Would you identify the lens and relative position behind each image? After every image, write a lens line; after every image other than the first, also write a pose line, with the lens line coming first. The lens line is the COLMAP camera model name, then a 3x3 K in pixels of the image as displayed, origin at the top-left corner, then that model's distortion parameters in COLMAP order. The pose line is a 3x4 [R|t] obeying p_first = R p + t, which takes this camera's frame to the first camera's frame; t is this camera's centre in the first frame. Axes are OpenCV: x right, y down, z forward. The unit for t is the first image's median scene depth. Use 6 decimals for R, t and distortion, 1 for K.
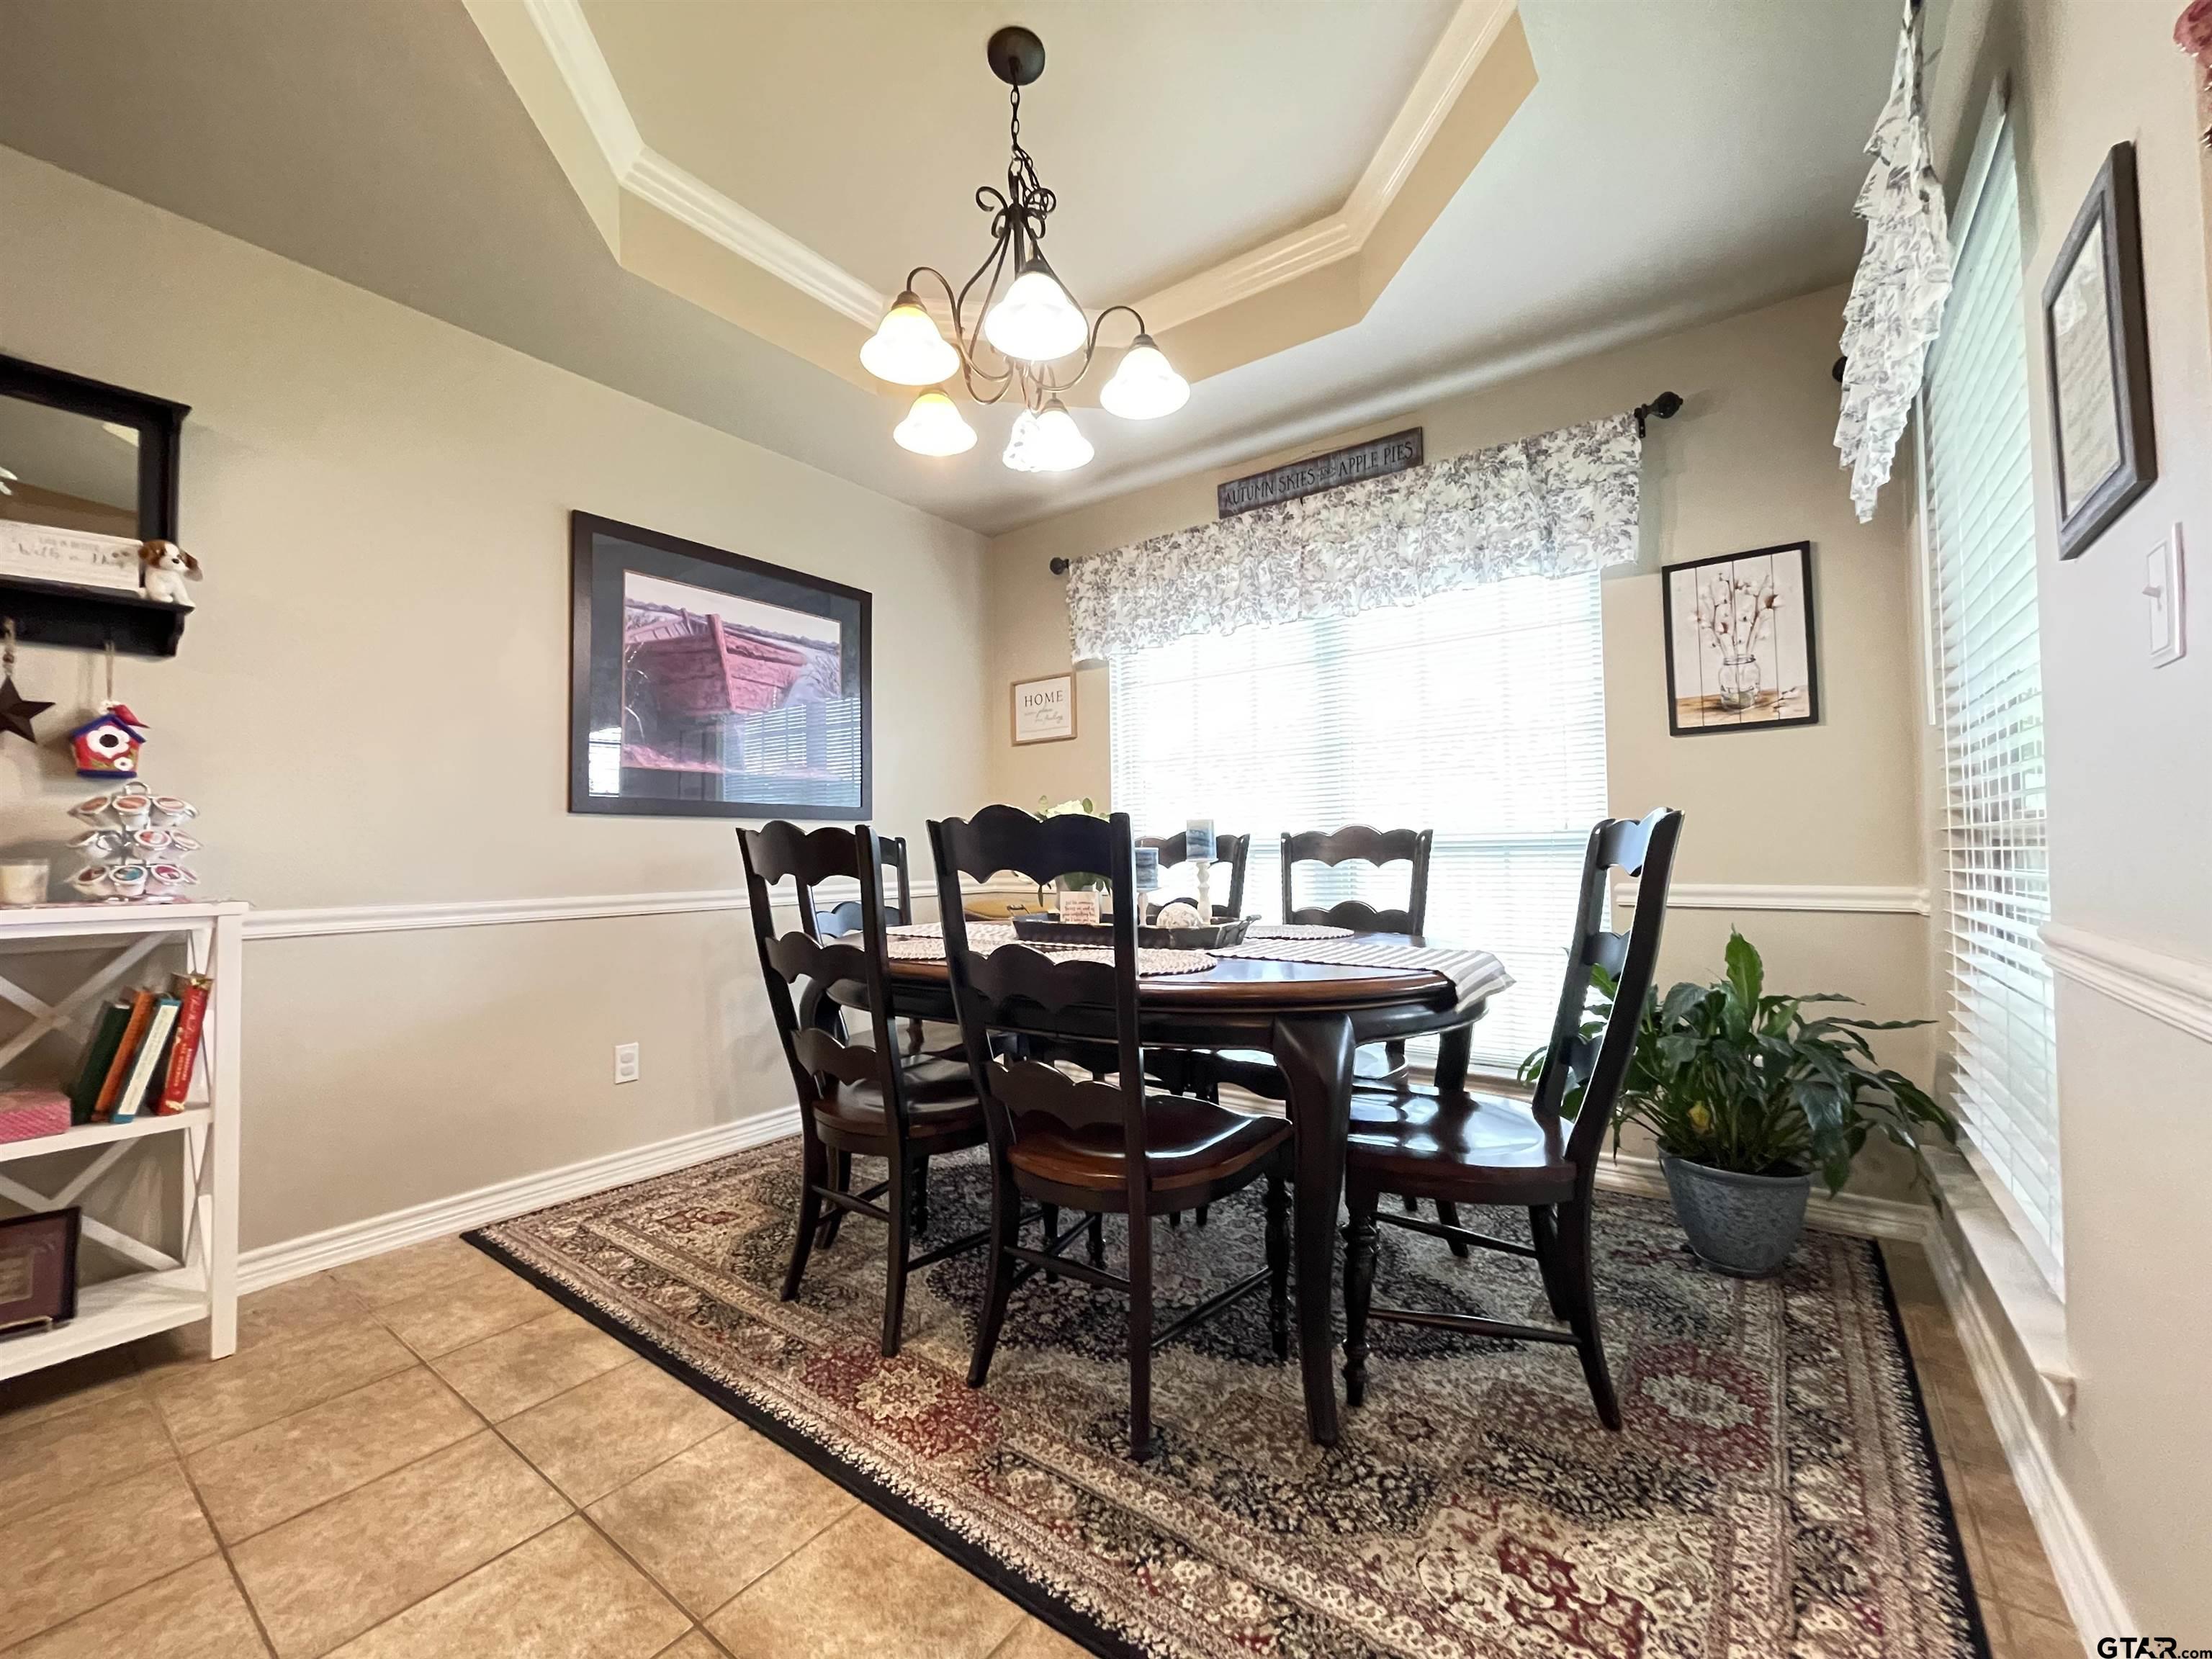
lens RADIAL K [[893.1, 0, 1098.0], [0, 893.1, 826.4], [0, 0, 1]] dist [-0.002370, 0.000761]
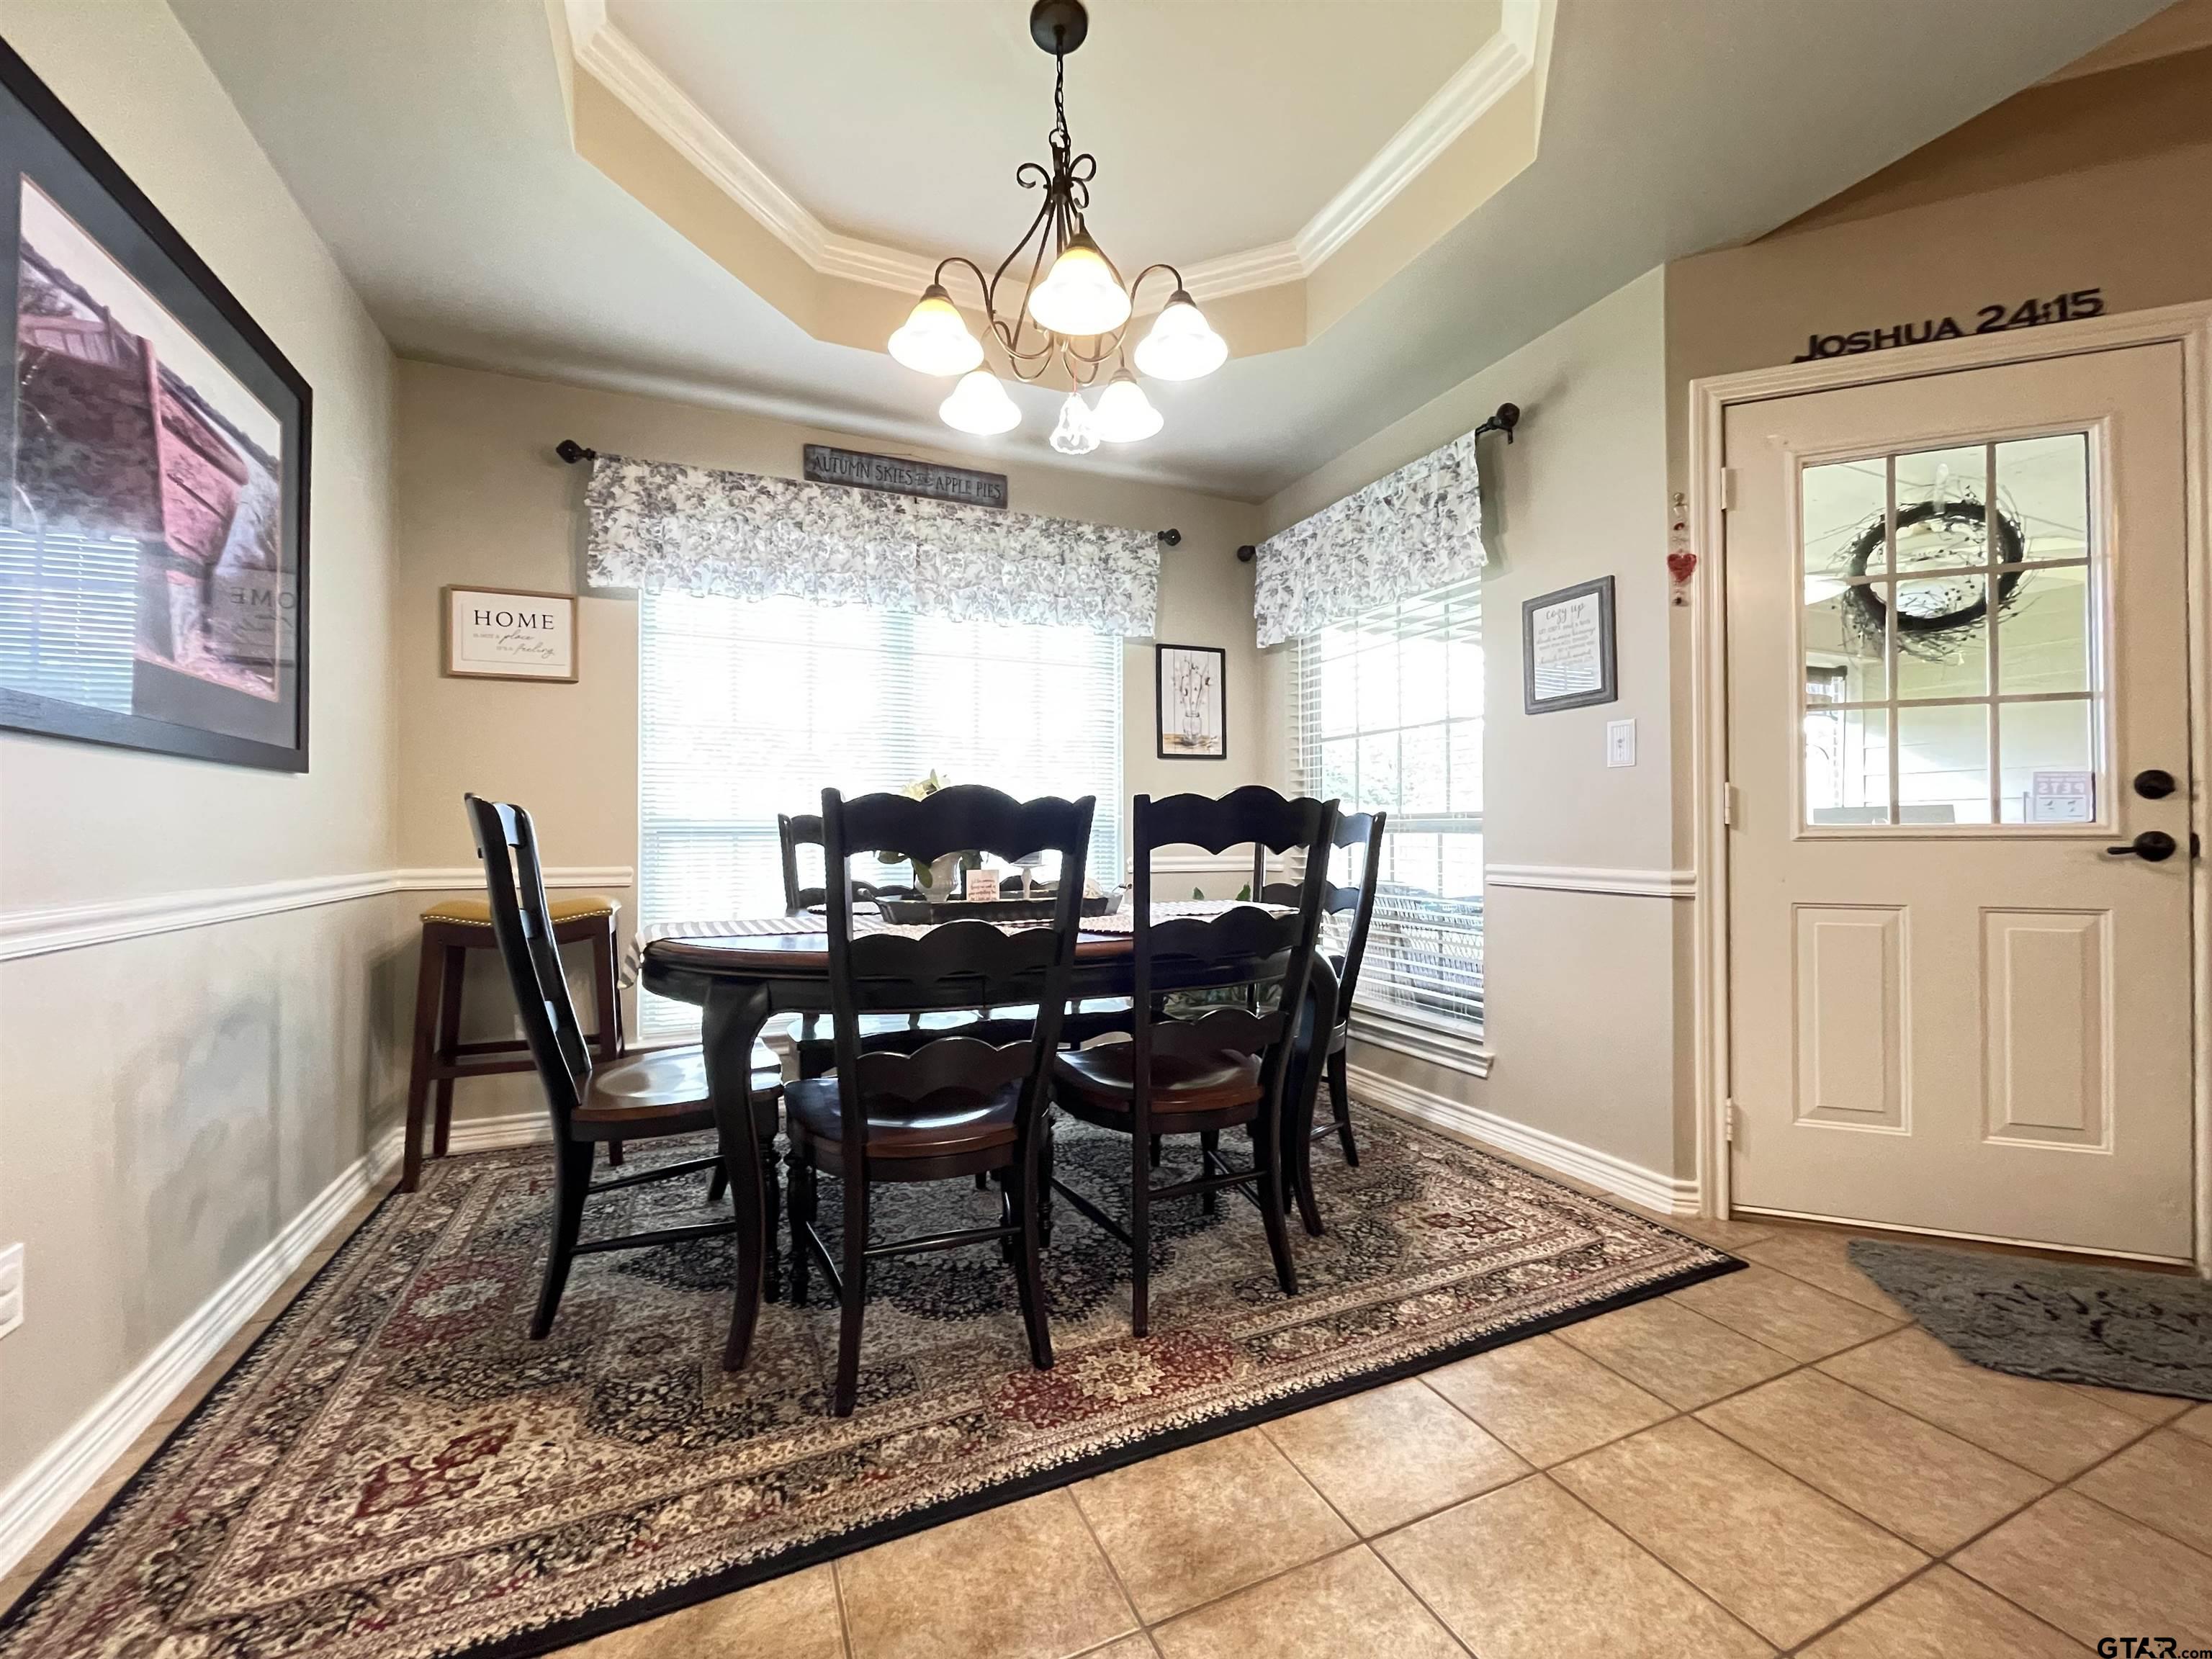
lens RADIAL K [[893.1, 0, 1098.0], [0, 893.1, 826.4], [0, 0, 1]] dist [-0.002370, 0.000761]
pose [[0.494792, 0.017478, 0.868836, -0.825266], [-0.029857, 0.999549, -0.003104, 0.023819], [-0.868499, -0.024405, 0.495091, 0.407115]]
